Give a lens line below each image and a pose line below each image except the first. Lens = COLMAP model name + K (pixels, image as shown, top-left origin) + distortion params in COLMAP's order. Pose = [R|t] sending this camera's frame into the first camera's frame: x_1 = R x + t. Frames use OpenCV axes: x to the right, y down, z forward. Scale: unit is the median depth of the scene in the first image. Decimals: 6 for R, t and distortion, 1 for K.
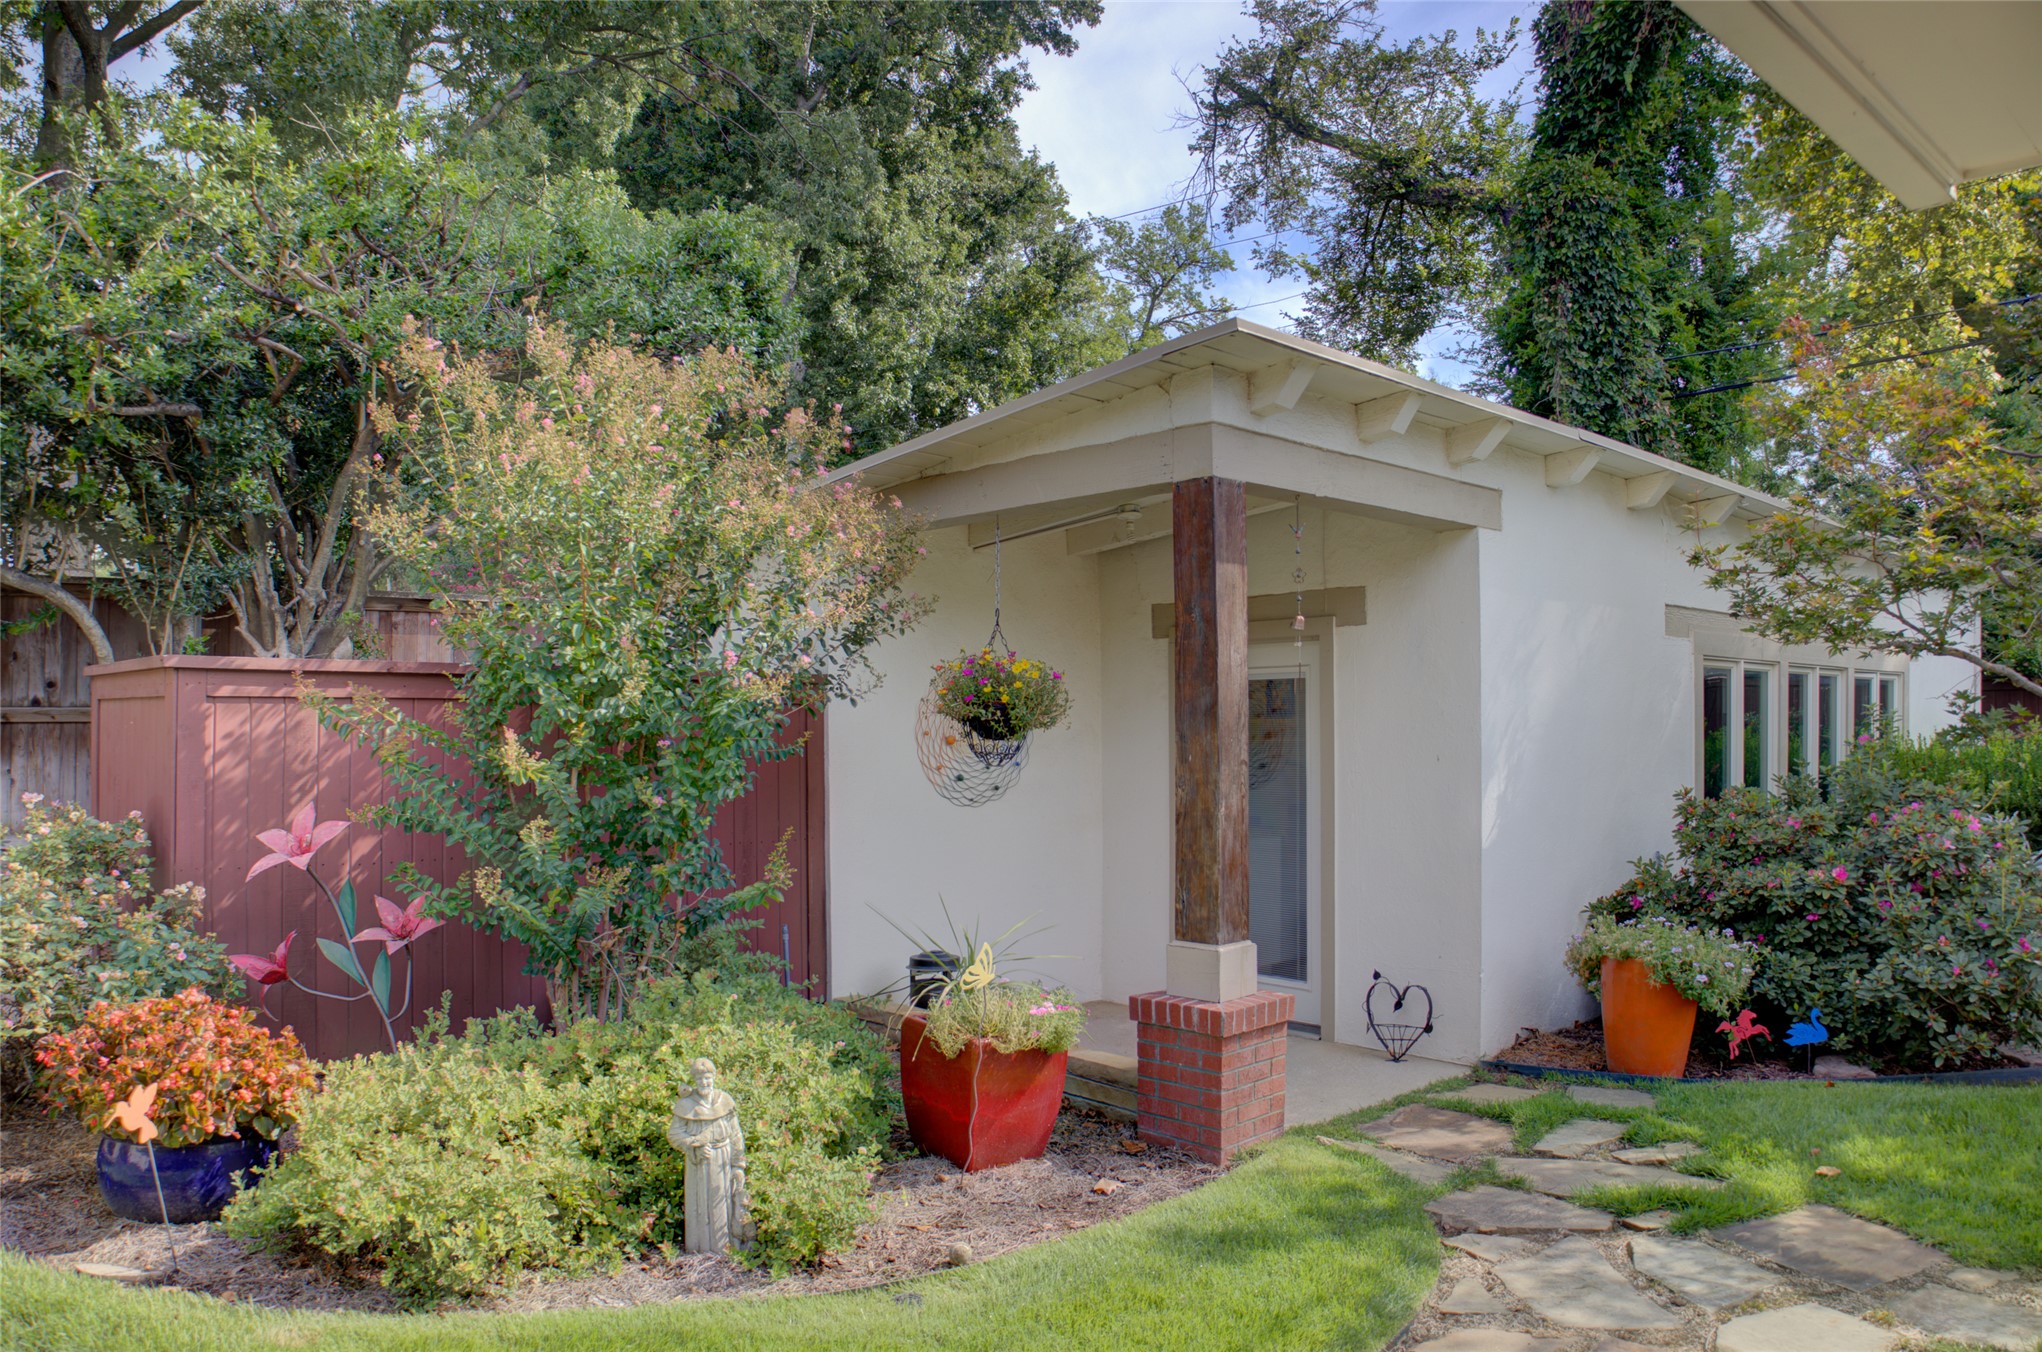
lens RADIAL K [[1412.5, 0, 1021.0], [0, 1412.5, 676.0], [0, 0, 1]] dist [-0.155353, 0.104097]
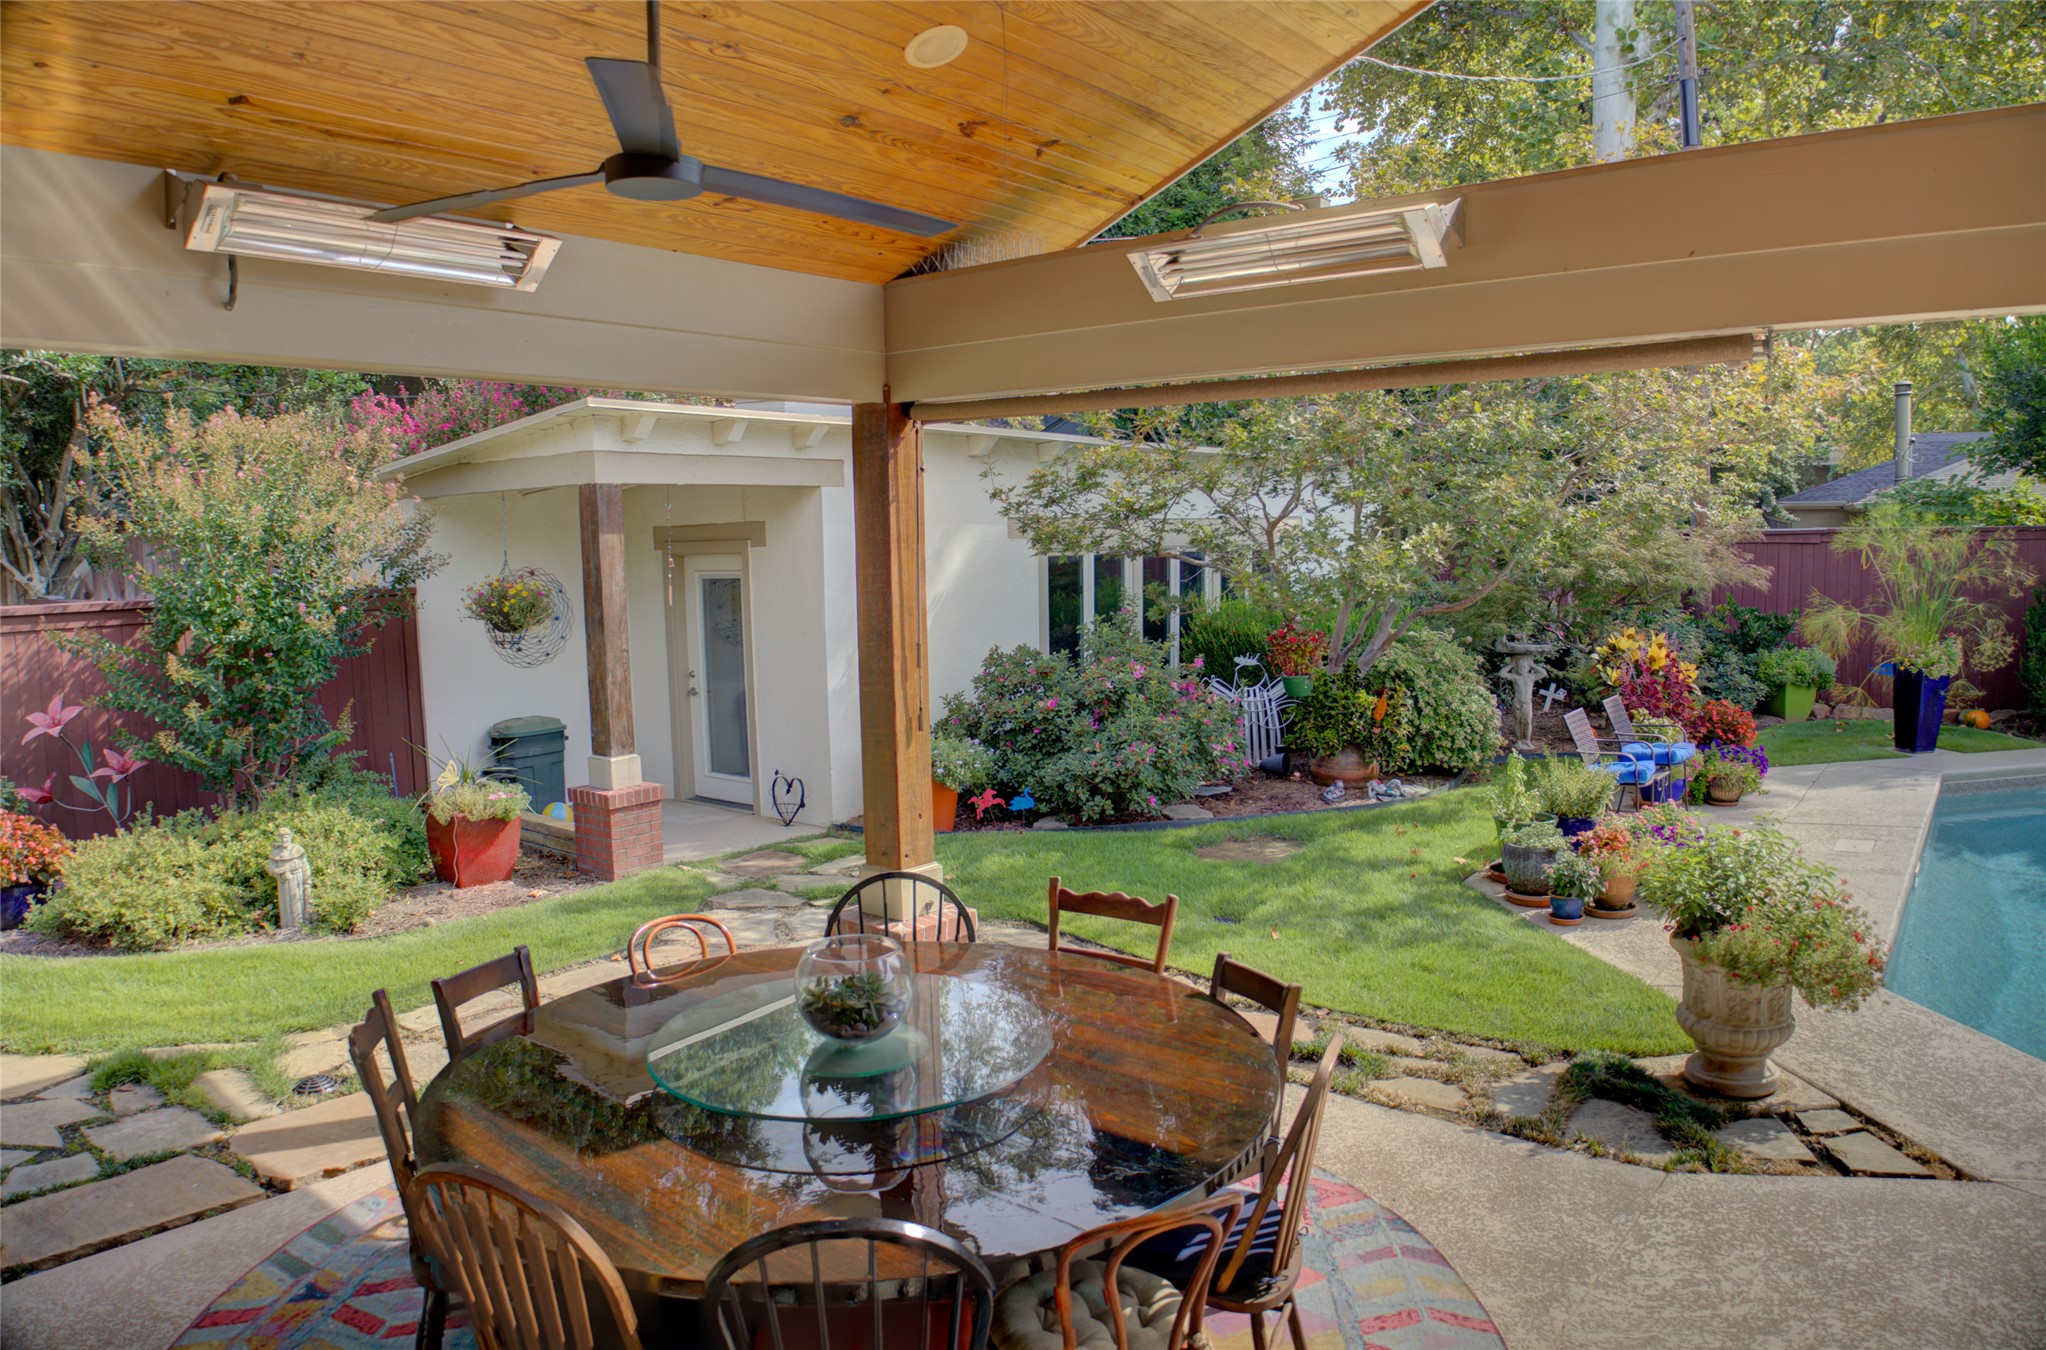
lens RADIAL K [[1418.2, 0, 1023.0], [0, 1418.2, 675.0], [0, 0, 1]] dist [-0.106640, 0.040635]
pose [[0.992394, -0.031623, 0.118973, 0.472499], [0.014935, 0.990232, 0.138628, -0.151008], [-0.122194, -0.135797, 0.983172, -0.805780]]
